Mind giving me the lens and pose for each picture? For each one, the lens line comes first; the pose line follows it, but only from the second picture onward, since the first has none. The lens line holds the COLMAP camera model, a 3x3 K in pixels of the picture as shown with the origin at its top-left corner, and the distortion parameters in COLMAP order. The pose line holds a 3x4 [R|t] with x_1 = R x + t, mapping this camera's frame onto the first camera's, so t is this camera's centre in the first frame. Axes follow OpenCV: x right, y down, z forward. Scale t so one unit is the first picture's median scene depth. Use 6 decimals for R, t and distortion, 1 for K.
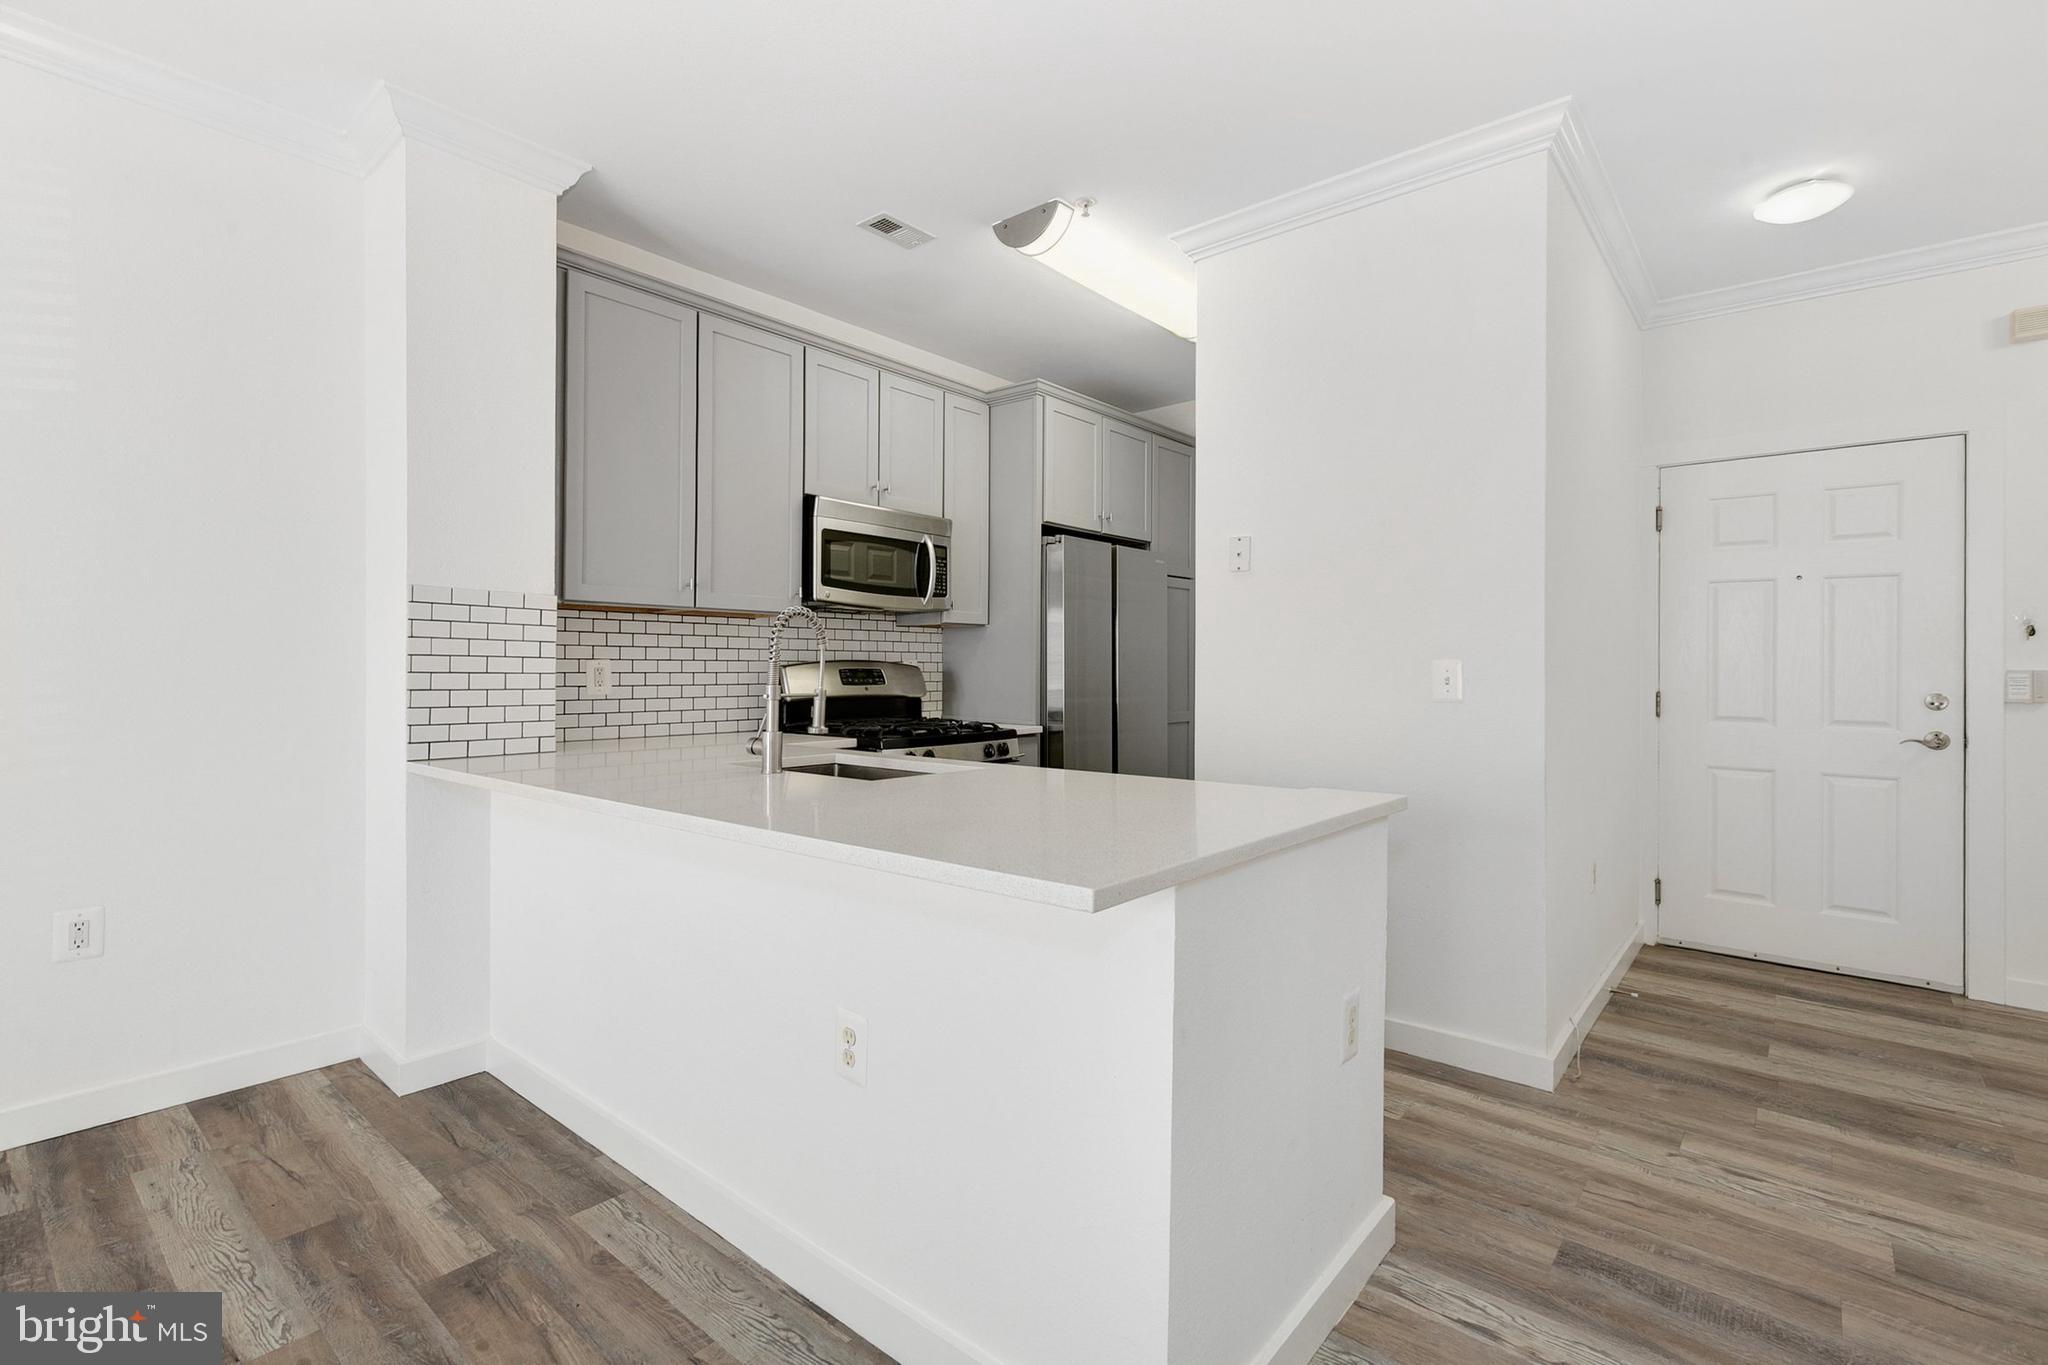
lens RADIAL K [[930.4, 0, 1020.3], [0, 930.4, 657.0], [0, 0, 1]] dist [0.007548, -0.000913]
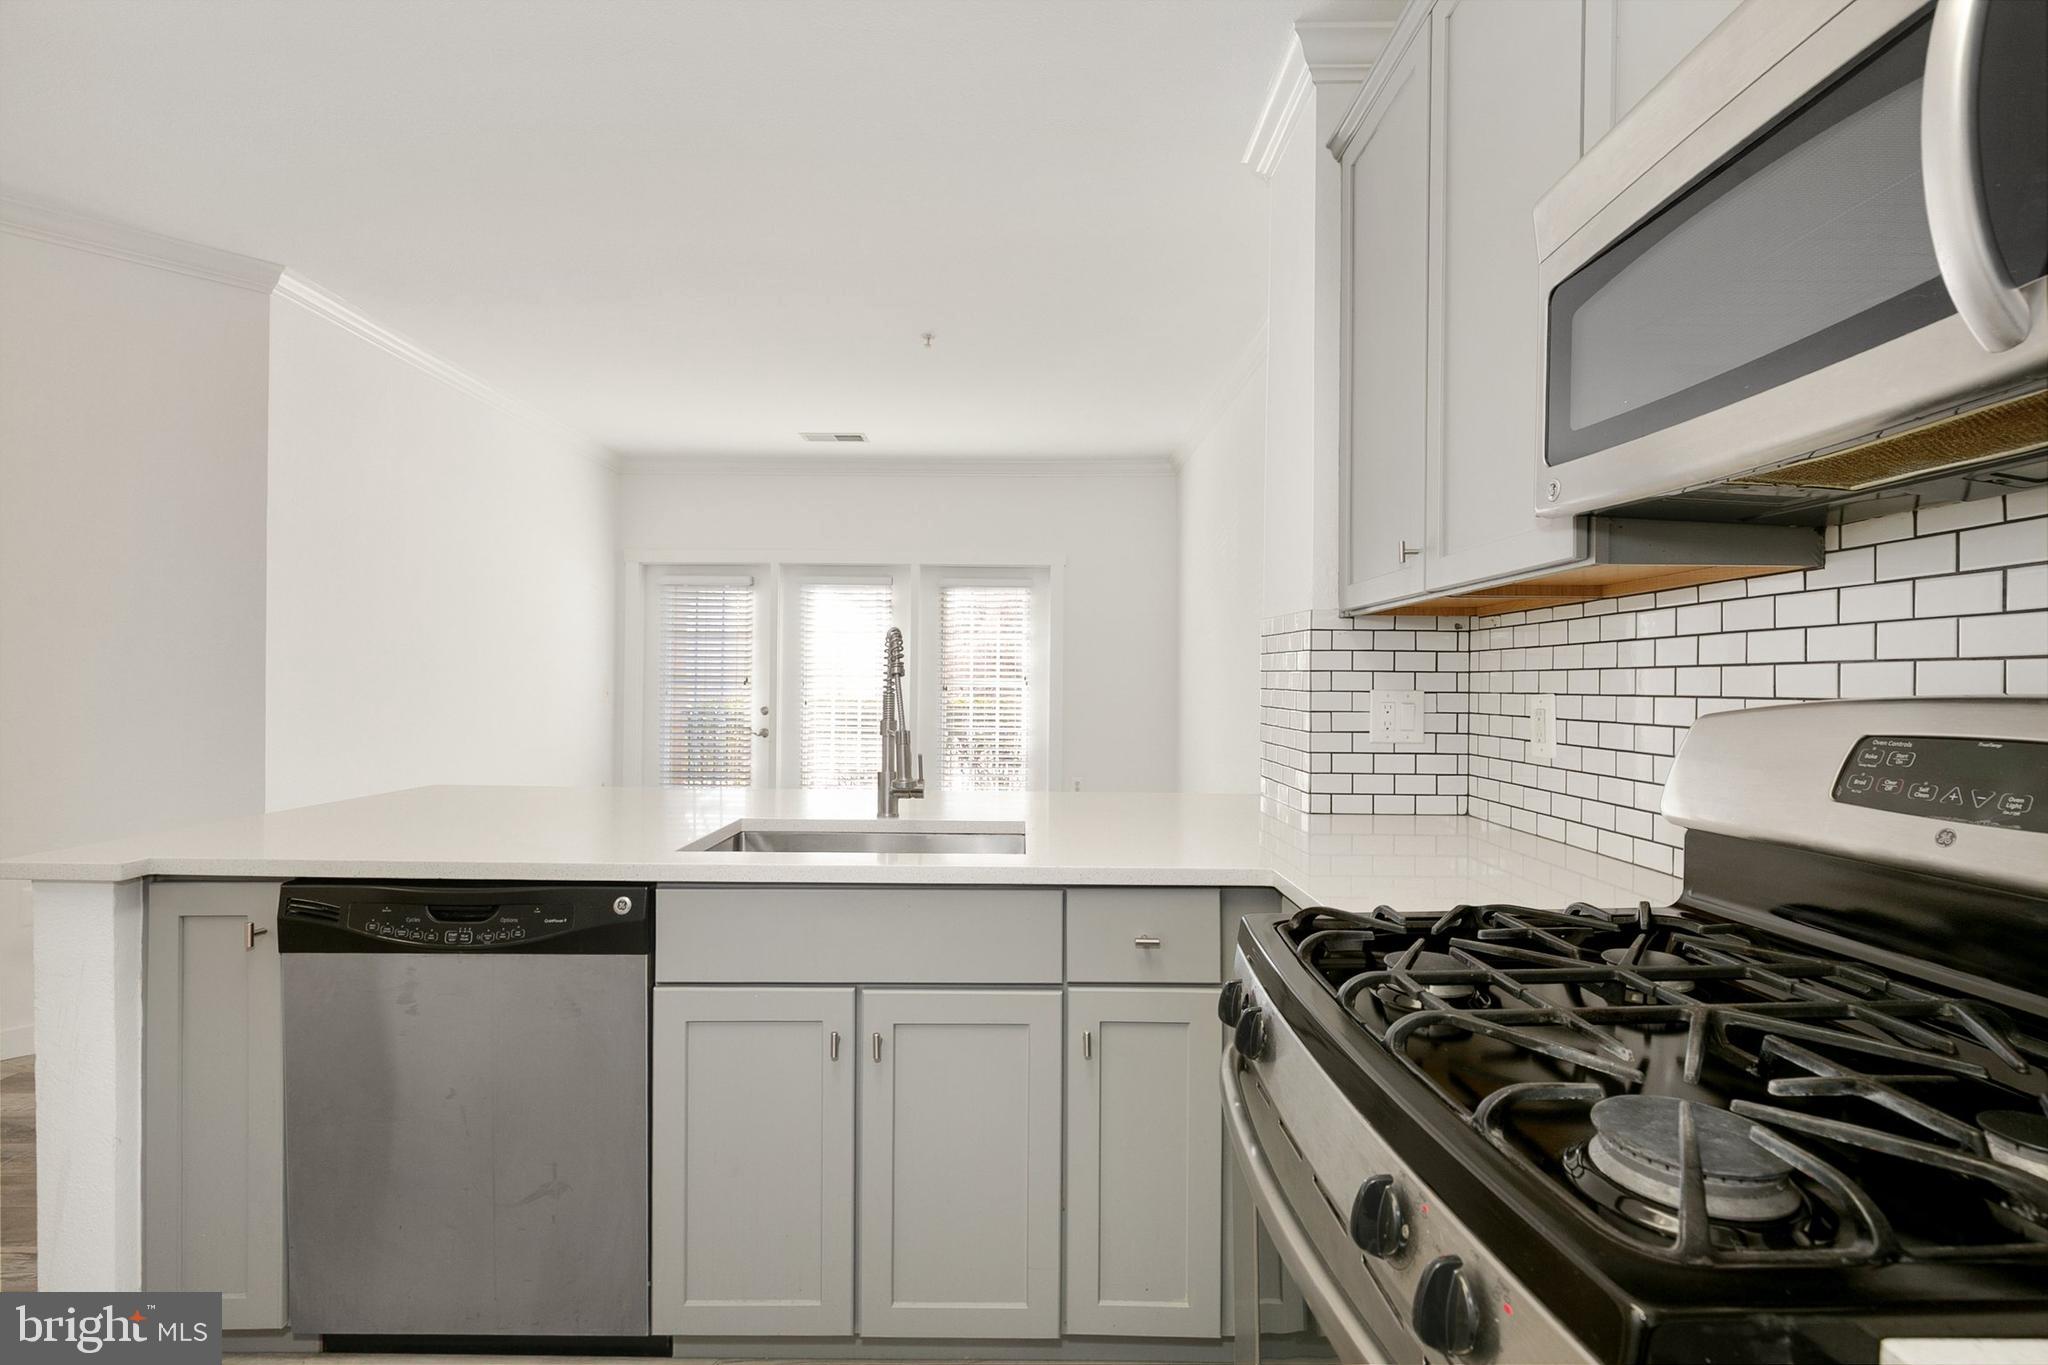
lens RADIAL K [[924.6, 0, 1024.0], [0, 924.6, 682.5], [0, 0, 1]] dist [0.008883, -0.000955]
pose [[-0.764693, -0.011249, -0.644296, 0.151415], [-0.003632, 0.999907, -0.013147, 0.004070], [0.644384, -0.007713, -0.764663, 1.261731]]
